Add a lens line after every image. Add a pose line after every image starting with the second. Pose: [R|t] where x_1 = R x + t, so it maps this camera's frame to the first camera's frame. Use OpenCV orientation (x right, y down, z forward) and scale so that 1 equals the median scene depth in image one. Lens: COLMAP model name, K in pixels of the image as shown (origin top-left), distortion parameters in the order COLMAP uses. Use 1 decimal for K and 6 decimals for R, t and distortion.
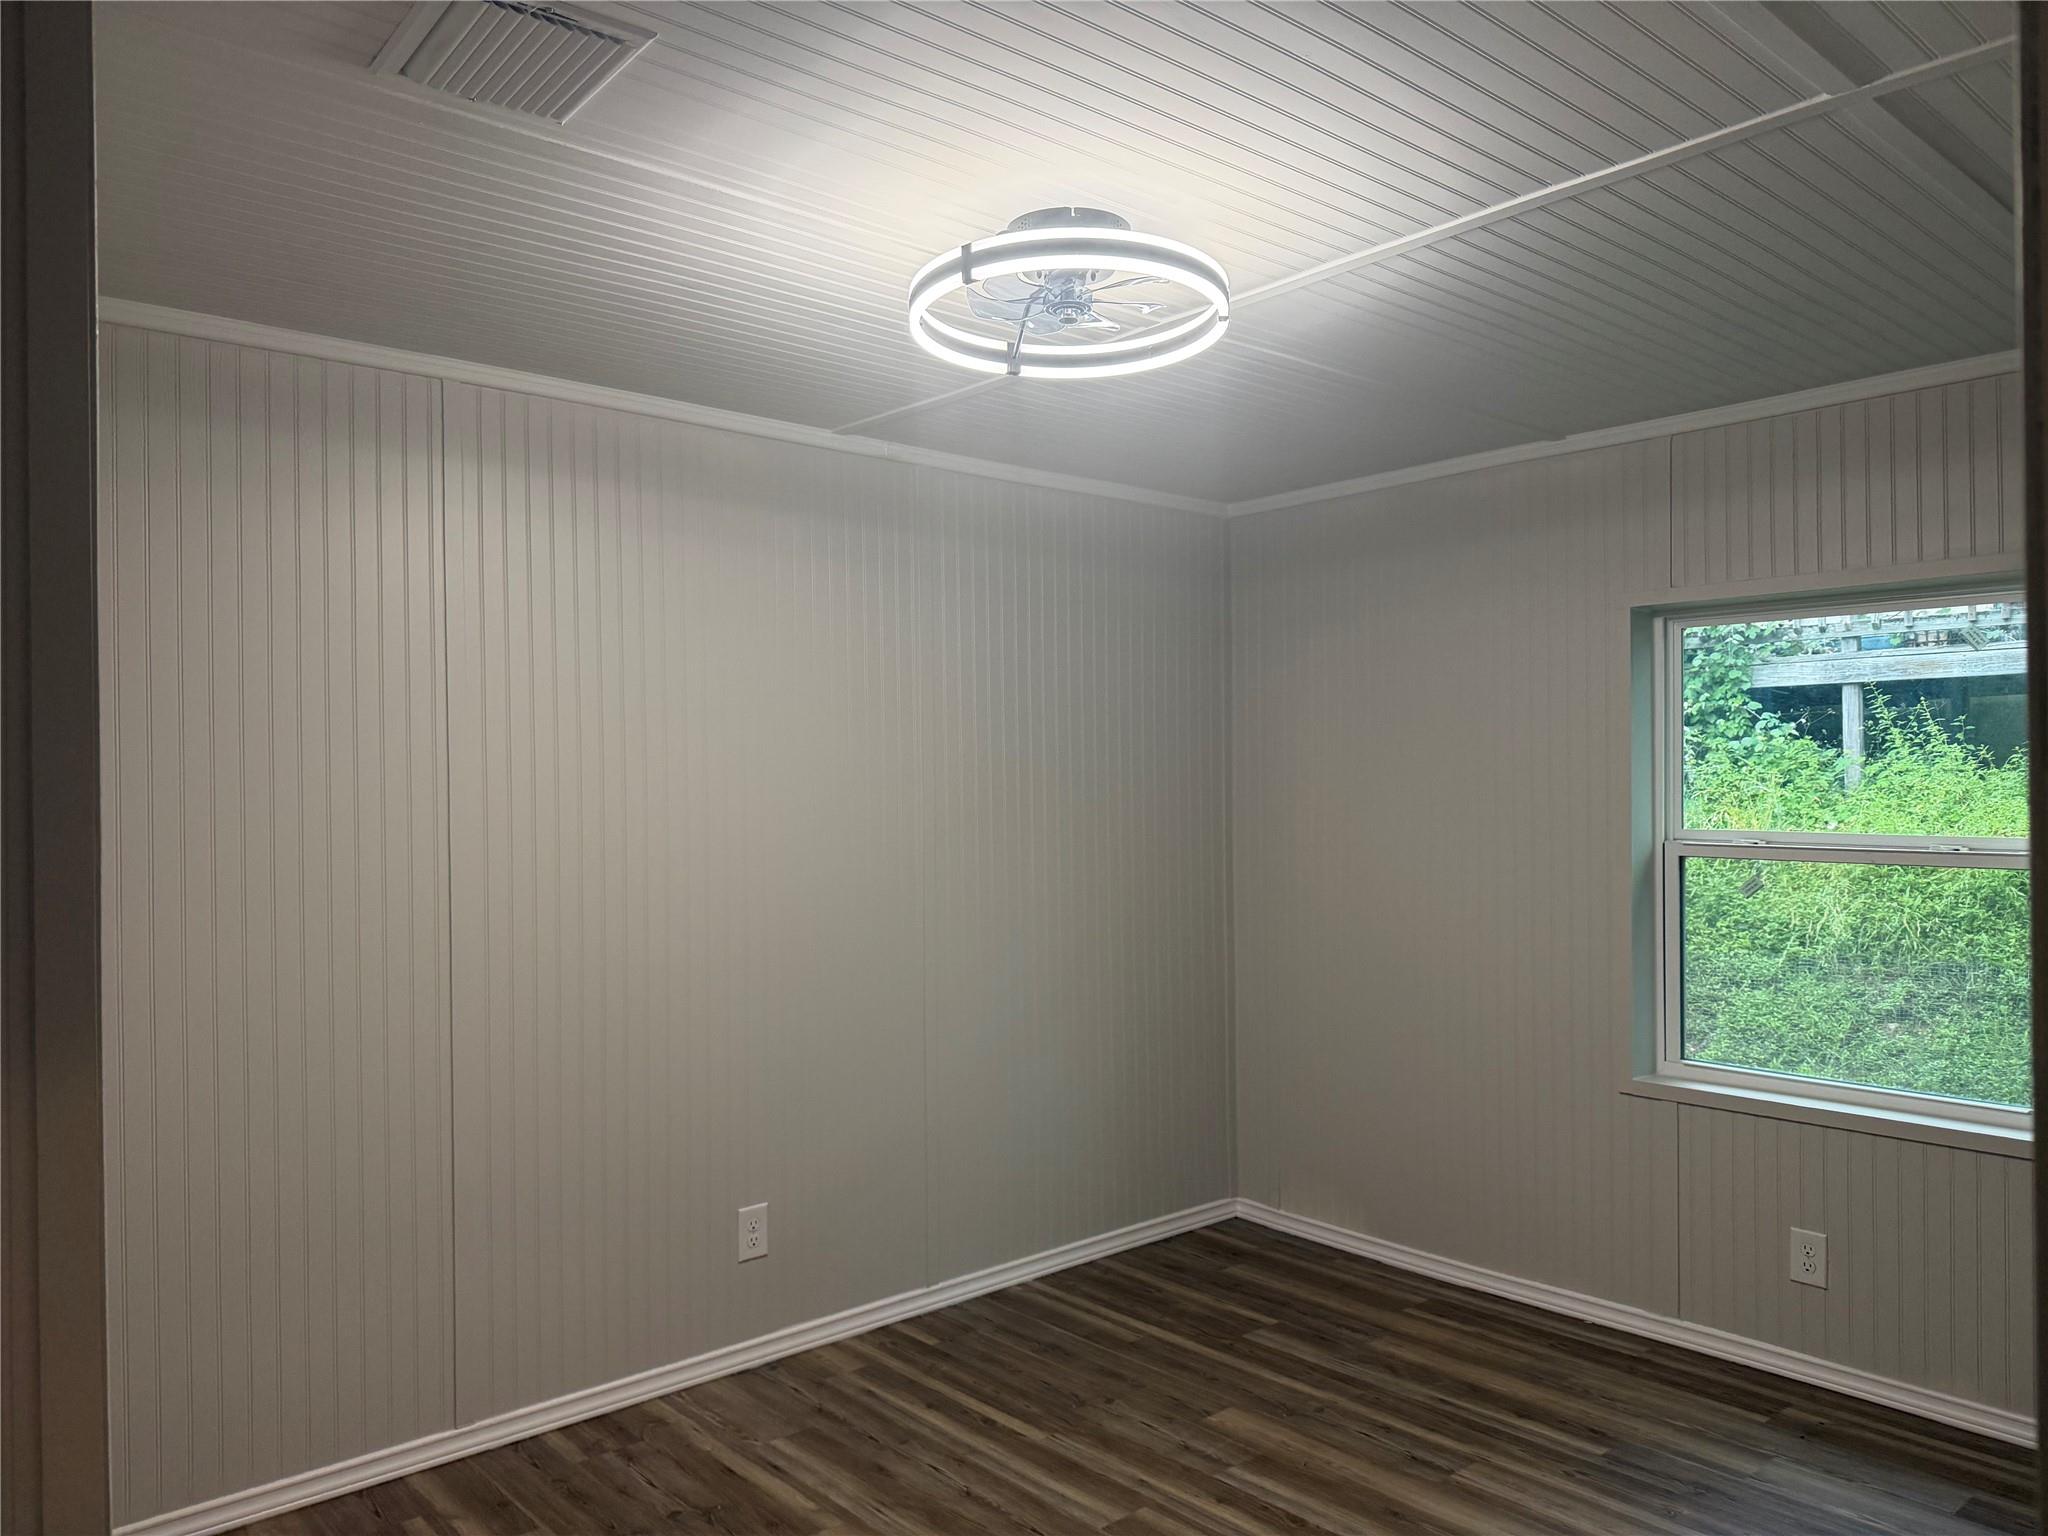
lens RADIAL K [[1441.3, 0, 1017.8], [0, 1441.3, 781.1], [0, 0, 1]] dist [-0.001332, -0.001672]
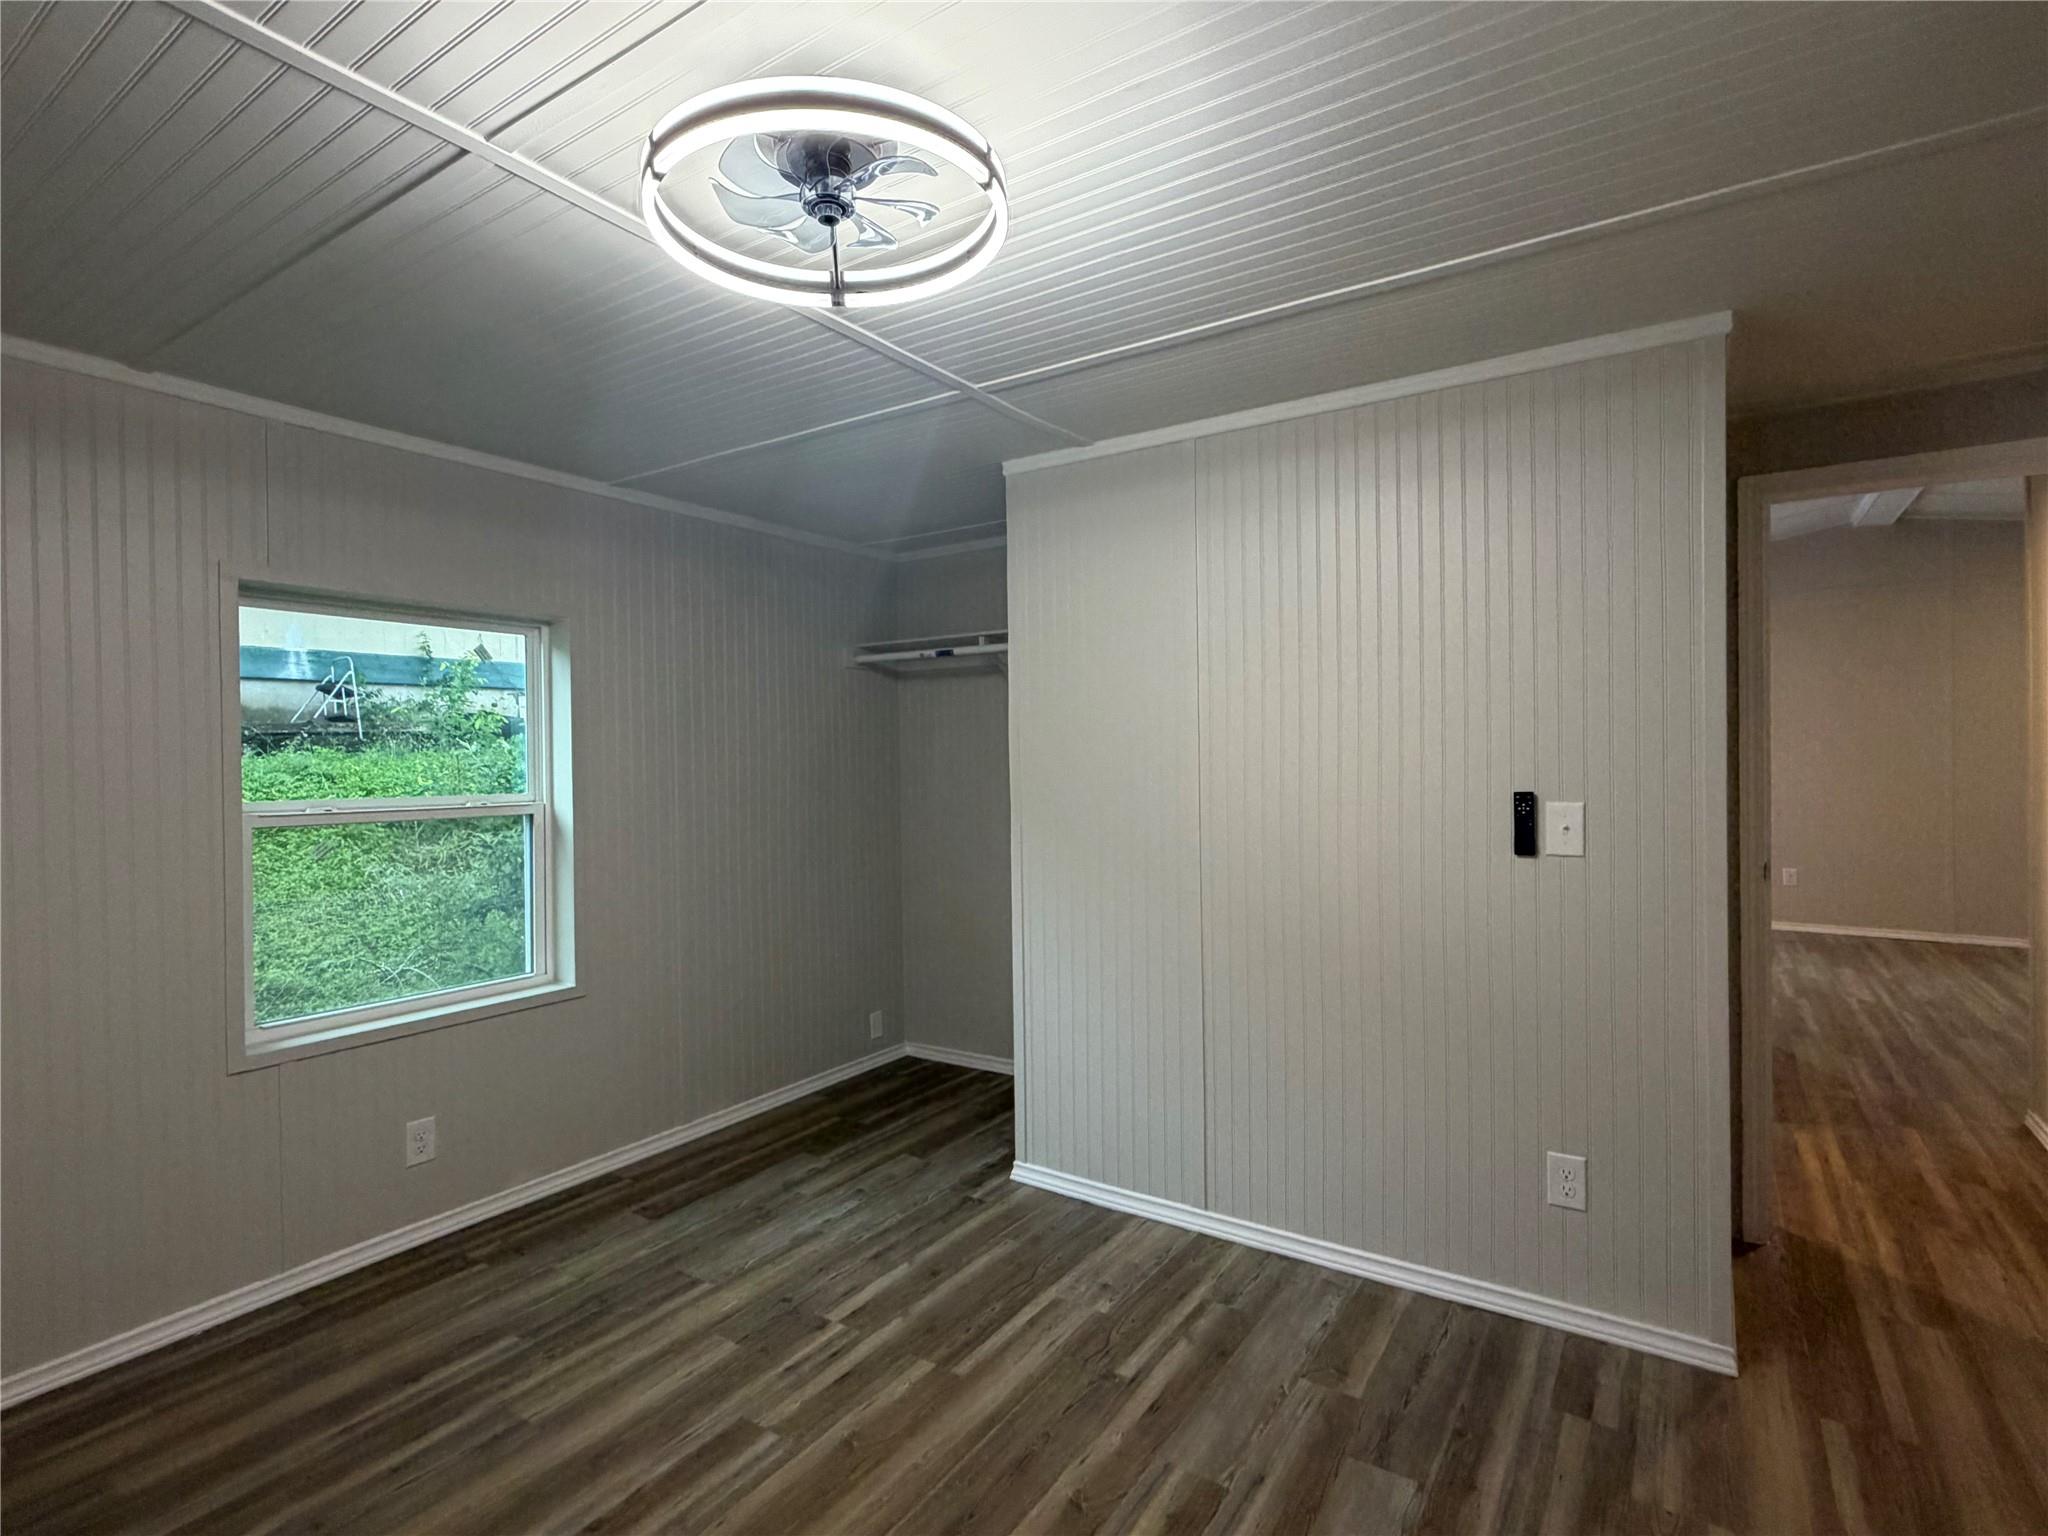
lens RADIAL K [[1009.6, 0, 1015.9], [0, 1009.6, 759.3], [0, 0, 1]] dist [0.003425, 0.000587]
pose [[-0.288570, 0.016315, 0.957320, -0.465600], [0.000844, 0.999859, -0.016786, 0.018621], [-0.957459, -0.004036, -0.288543, 0.815633]]
